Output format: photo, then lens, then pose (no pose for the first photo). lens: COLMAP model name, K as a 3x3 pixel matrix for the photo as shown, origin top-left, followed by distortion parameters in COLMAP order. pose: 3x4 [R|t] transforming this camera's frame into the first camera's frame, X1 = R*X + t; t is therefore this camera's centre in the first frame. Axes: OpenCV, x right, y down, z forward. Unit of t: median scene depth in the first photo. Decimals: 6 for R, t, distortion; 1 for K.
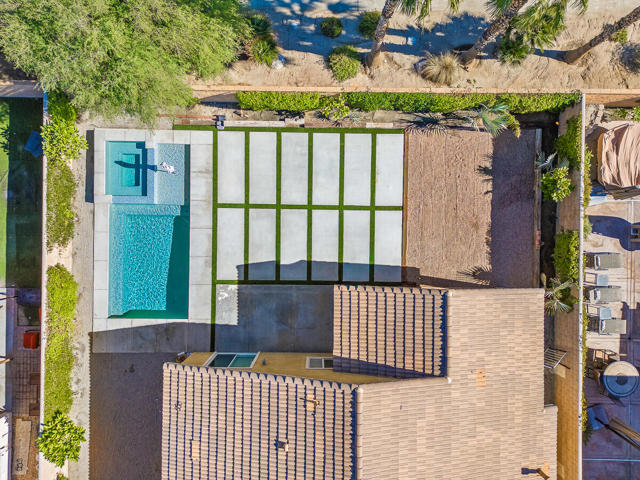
lens RADIAL K [[438.4, 0, 318.5], [0, 438.4, 252.5], [0, 0, 1]] dist [0.033373, 0.000212]
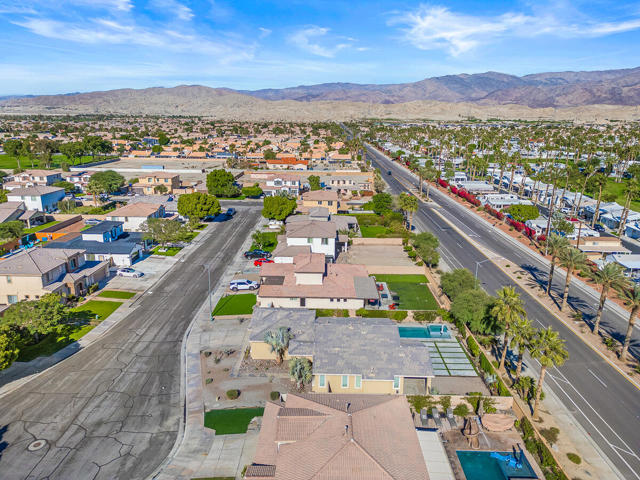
lens RADIAL K [[444.4, 0, 320.0], [0, 444.4, 240.0], [0, 0, 1]] dist [0.076907, -0.080044]
pose [[0.005791, 0.261663, -0.965142, 2.662244], [-0.999789, -0.017496, -0.010742, 0.756344], [-0.019697, 0.965001, 0.261507, -0.521492]]
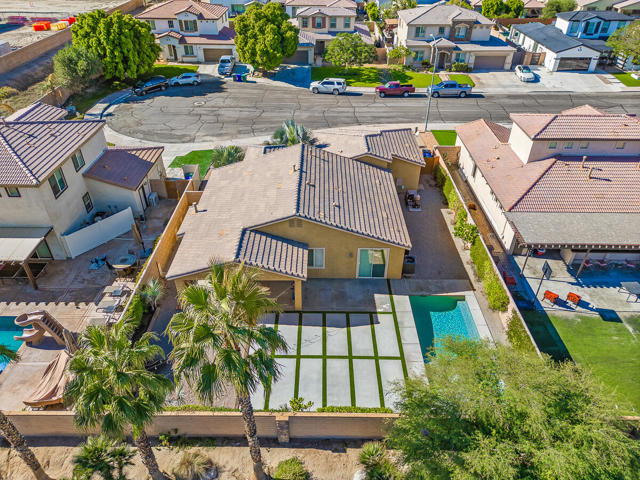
lens RADIAL K [[444.4, 0, 320.0], [0, 444.4, 240.0], [0, 0, 1]] dist [0.076907, -0.080044]
pose [[-0.999965, 0.001126, -0.008285, 0.002916], [-0.007390, -0.582522, 0.812781, -0.924169], [-0.003911, 0.812814, 0.582510, 0.015109]]
